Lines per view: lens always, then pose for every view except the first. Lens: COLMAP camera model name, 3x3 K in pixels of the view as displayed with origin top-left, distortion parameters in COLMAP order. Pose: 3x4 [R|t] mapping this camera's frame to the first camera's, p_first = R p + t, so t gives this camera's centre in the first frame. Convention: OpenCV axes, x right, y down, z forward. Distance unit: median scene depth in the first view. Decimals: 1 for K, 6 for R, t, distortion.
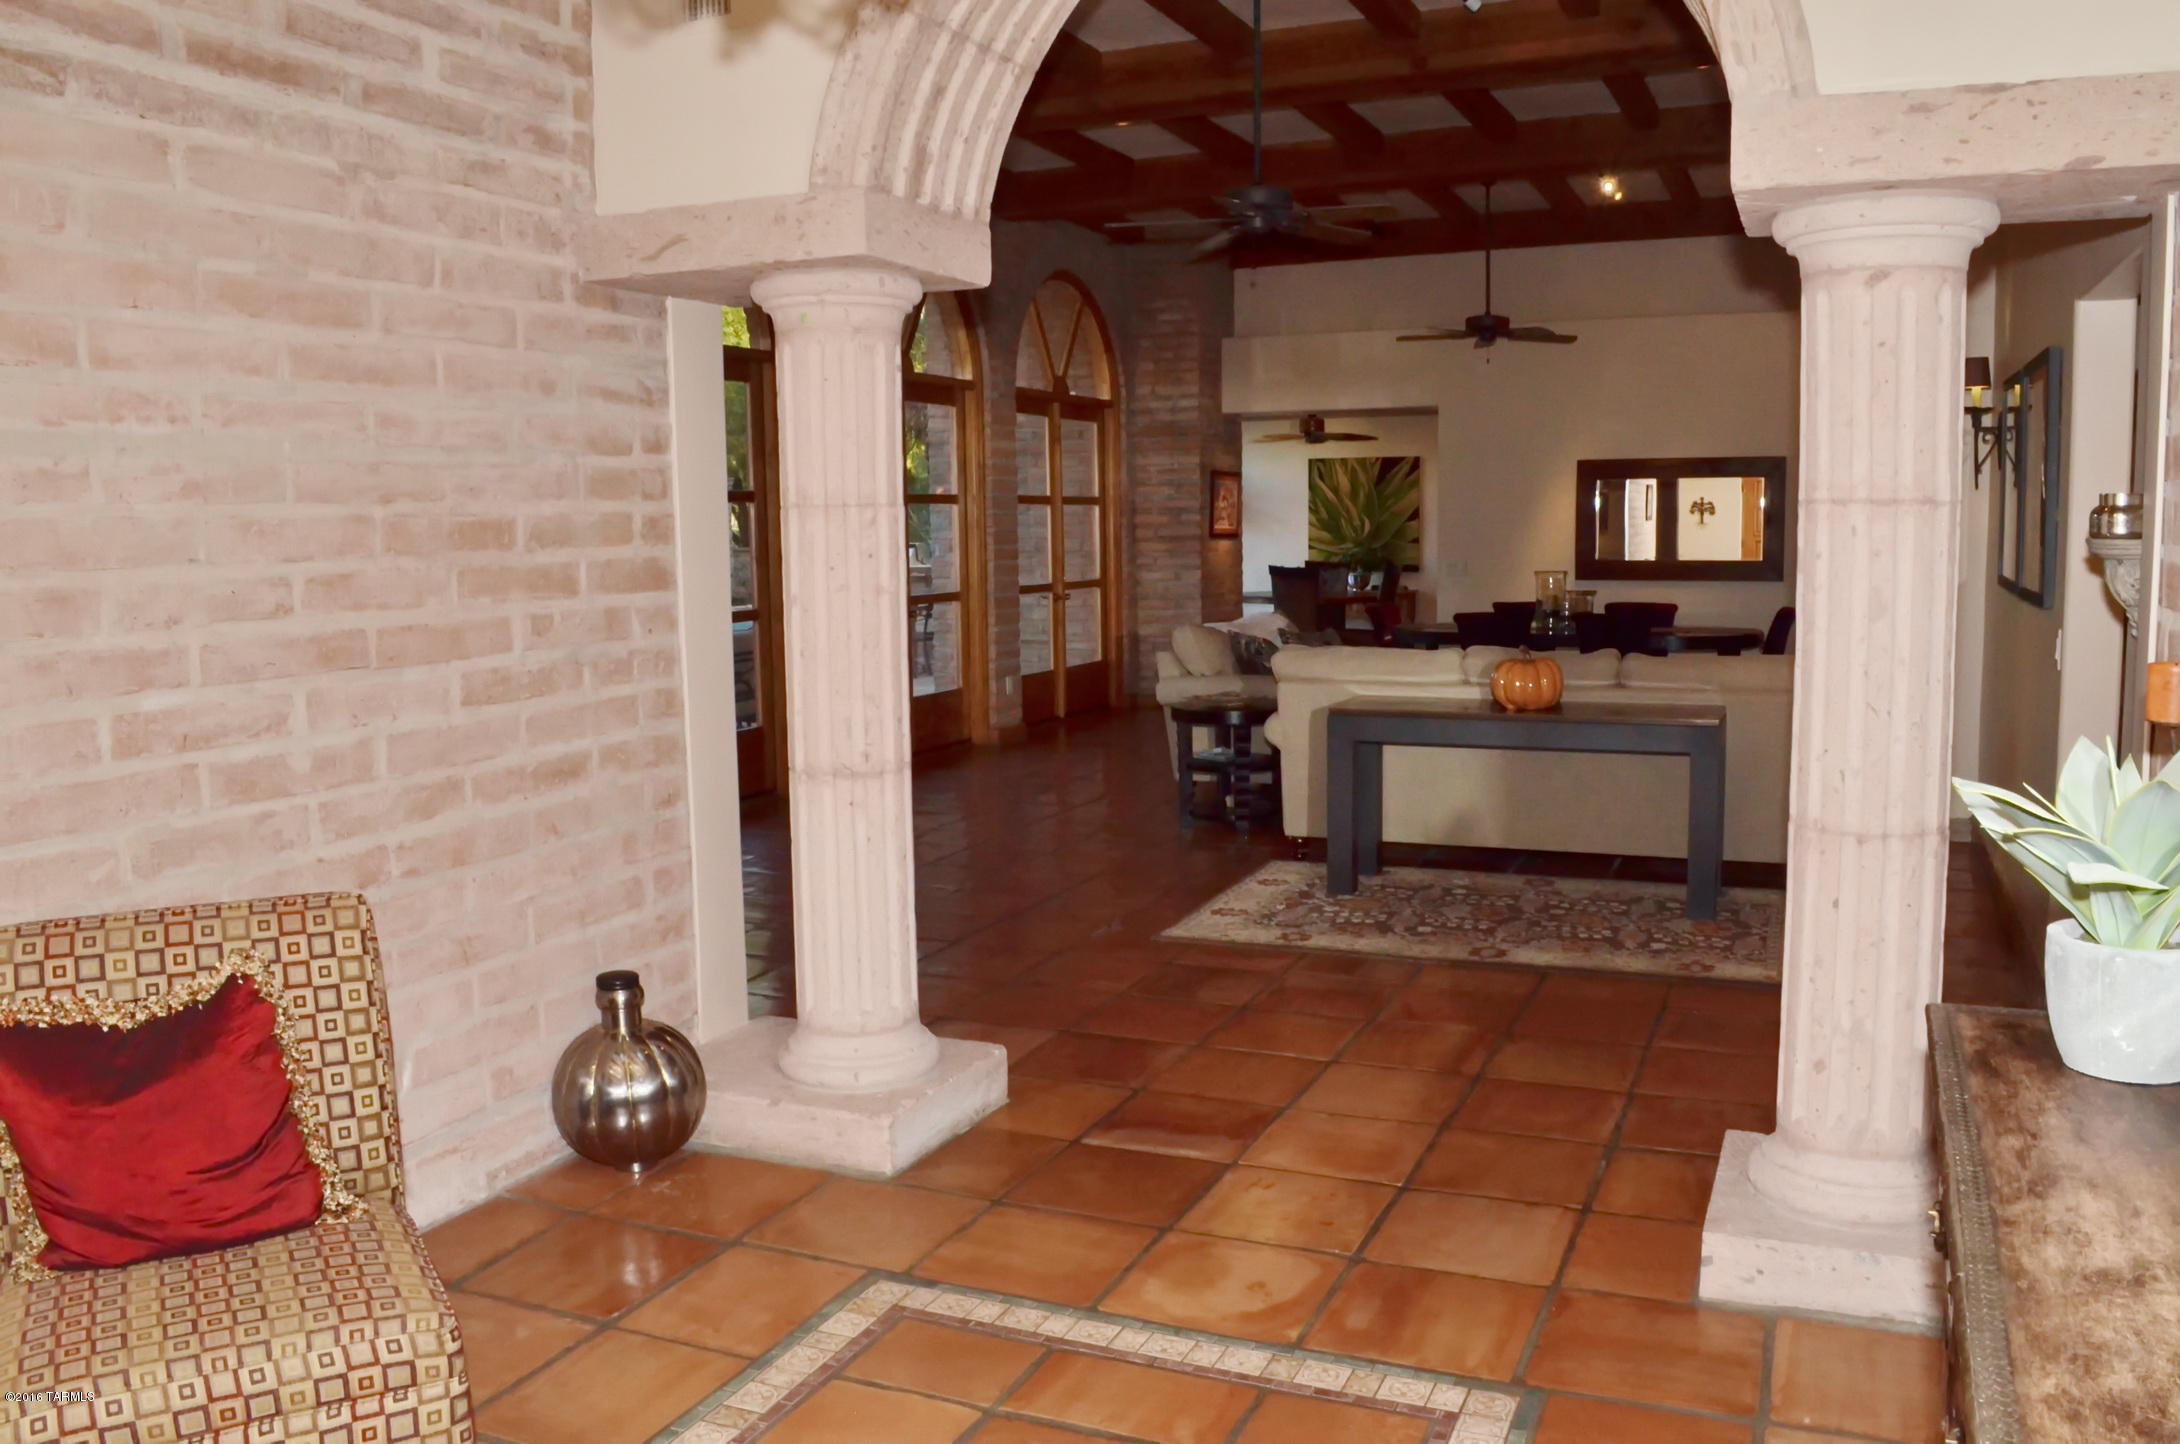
lens RADIAL K [[1724.2, 0, 1097.7], [0, 1724.2, 716.4], [0, 0, 1]] dist [-0.079517, 0.009999]
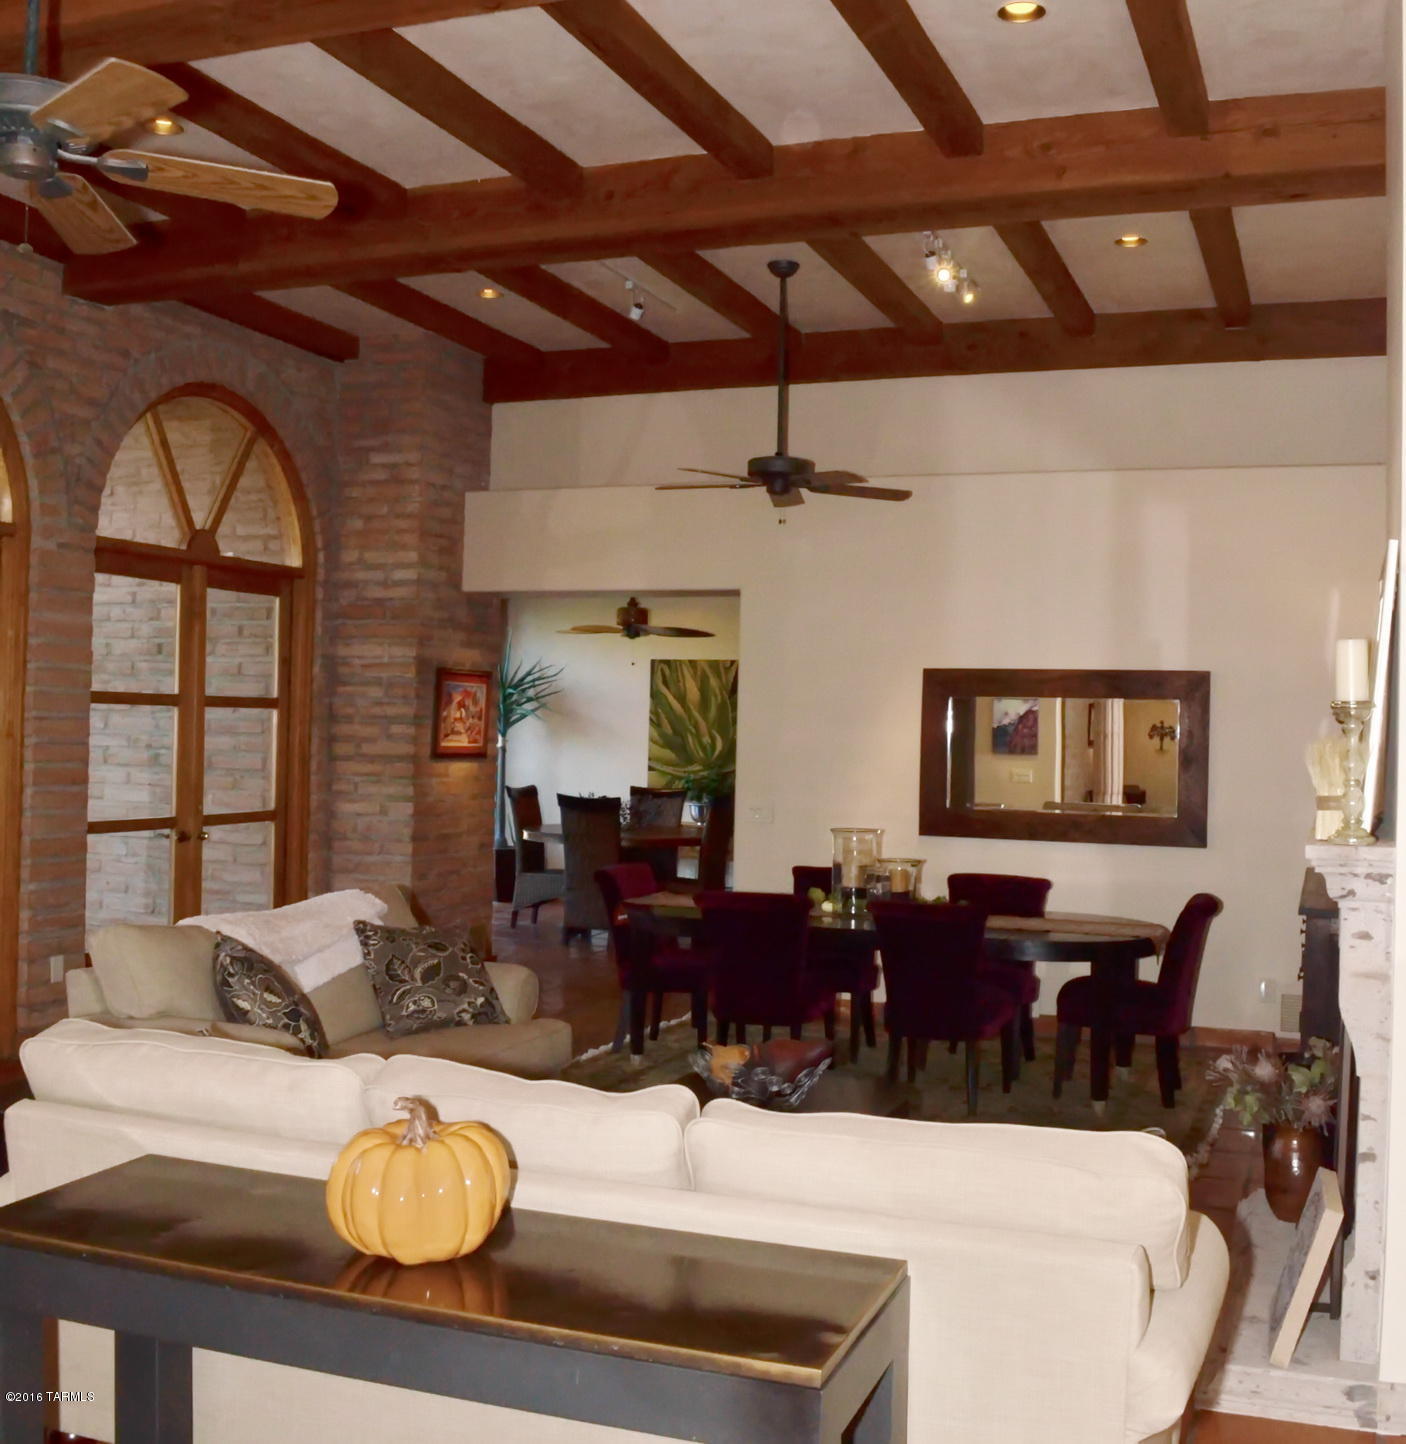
lens RADIAL K [[1601.5, 0, 701.7], [0, 1601.5, 722.8], [0, 0, 1]] dist [-0.095165, 0.000000]
pose [[0.998912, 0.035271, 0.030511, 0.159539], [-0.031645, 0.993192, -0.112107, -0.046802], [-0.034258, 0.111020, 0.993228, 0.324193]]
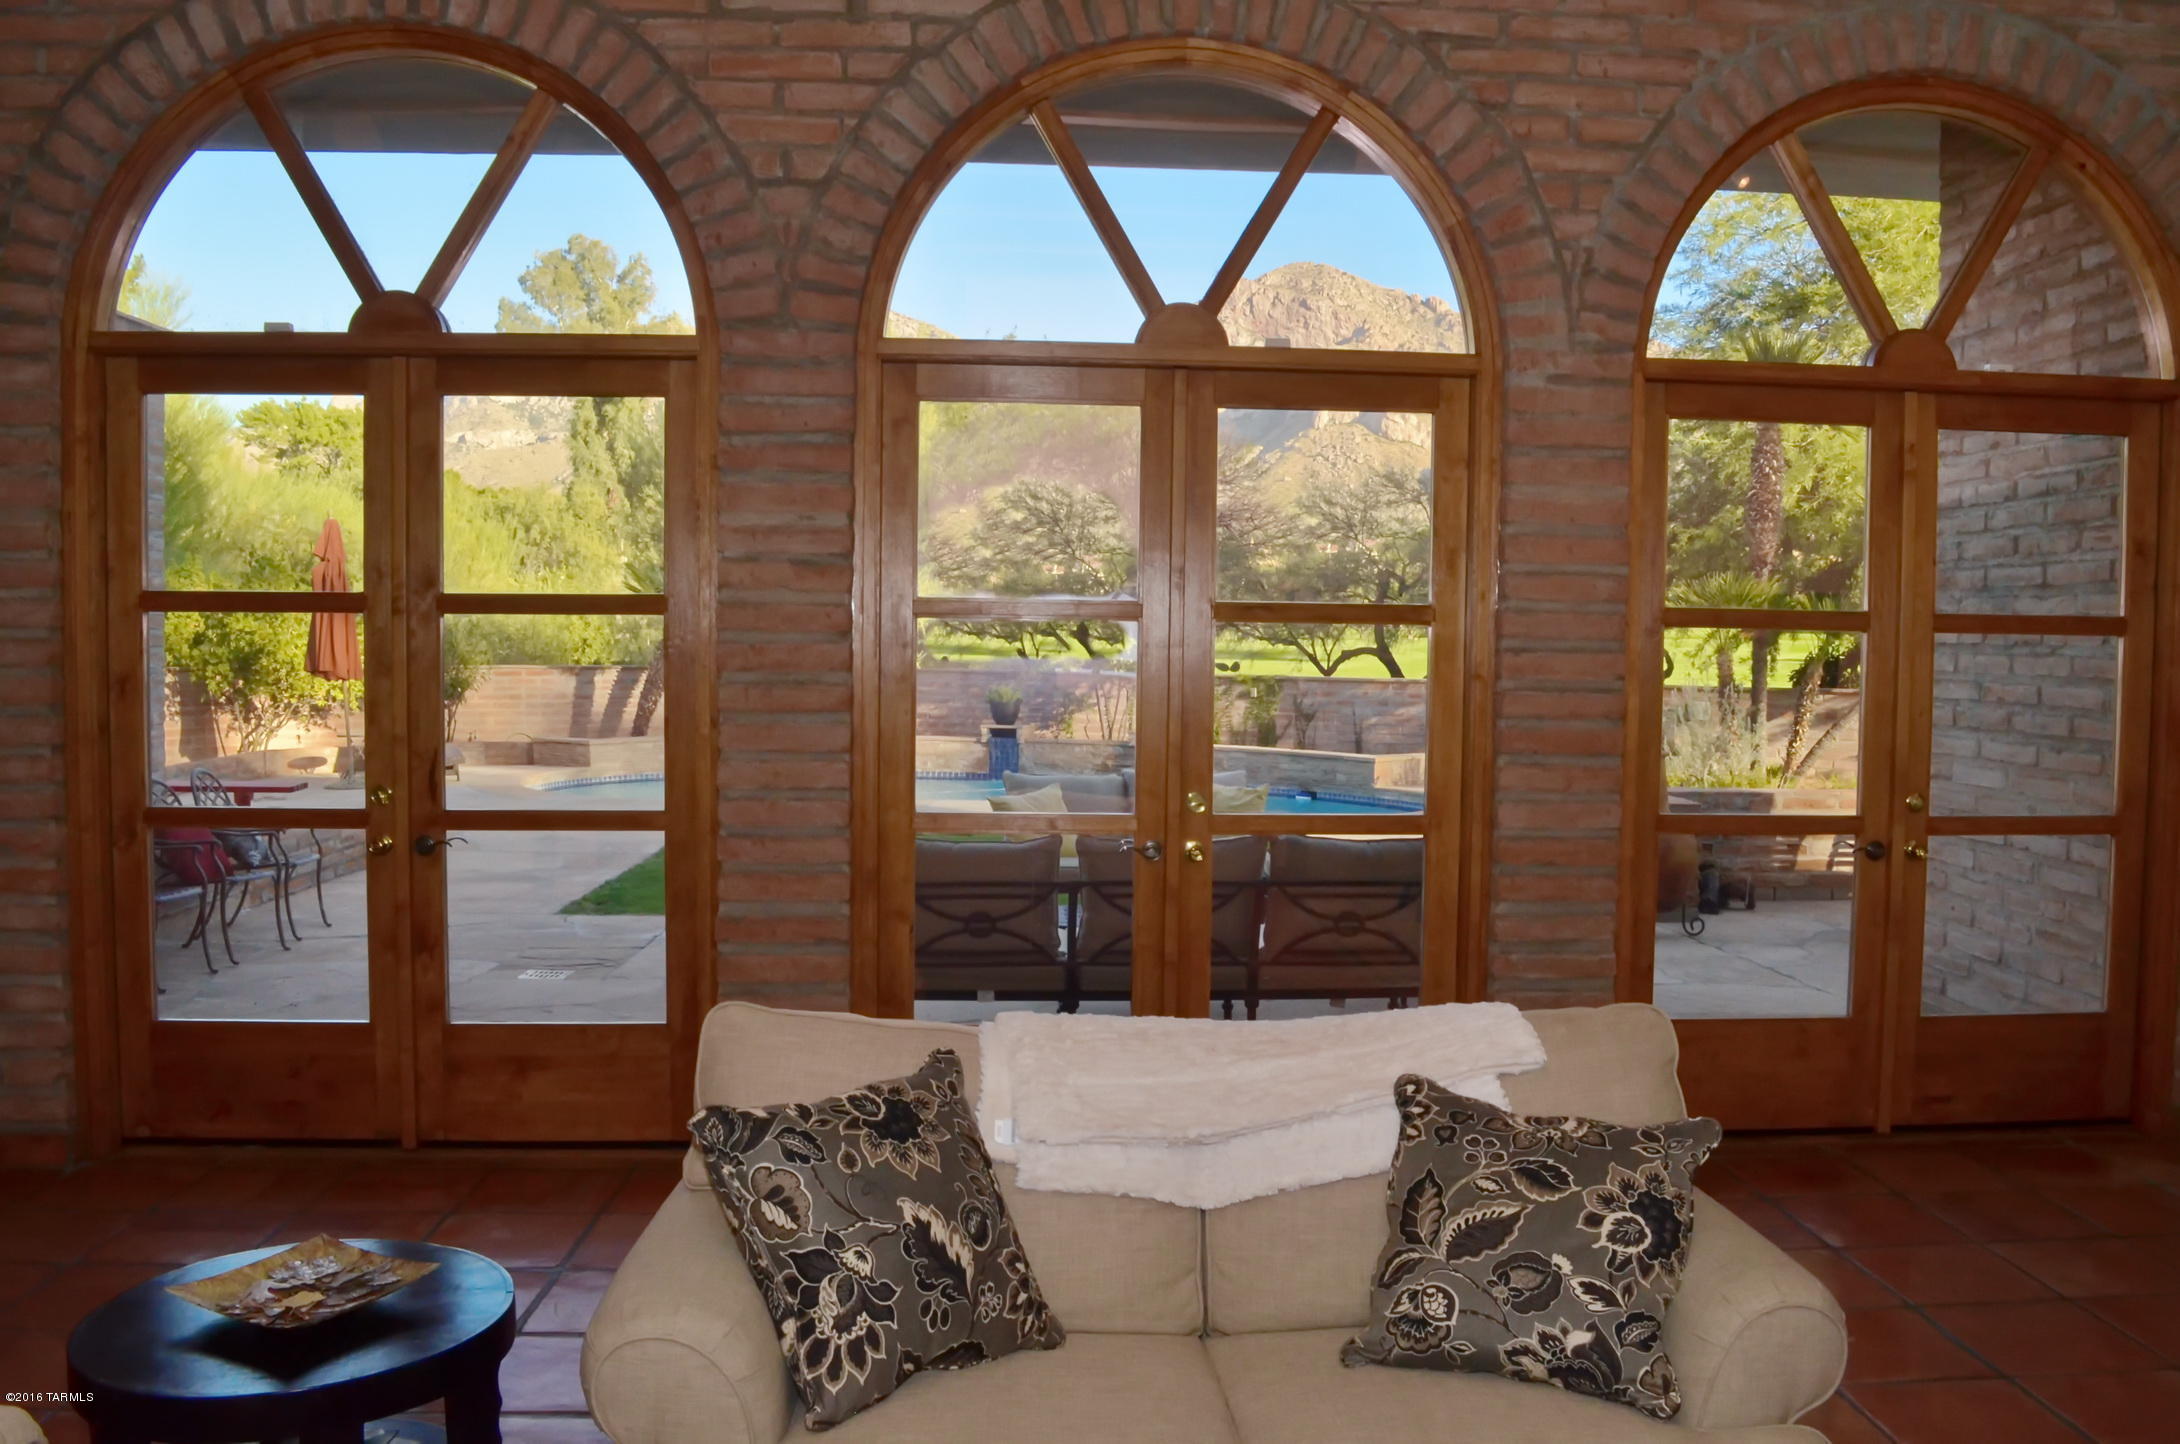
lens RADIAL K [[1724.2, 0, 1088.9], [0, 1724.2, 723.6], [0, 0, 1]] dist [-0.079517, 0.009999]
pose [[0.463208, 0.060864, -0.884157, 0.242972], [-0.115931, 0.993228, 0.007636, -0.077569], [0.878634, 0.098965, 0.467127, 0.609055]]
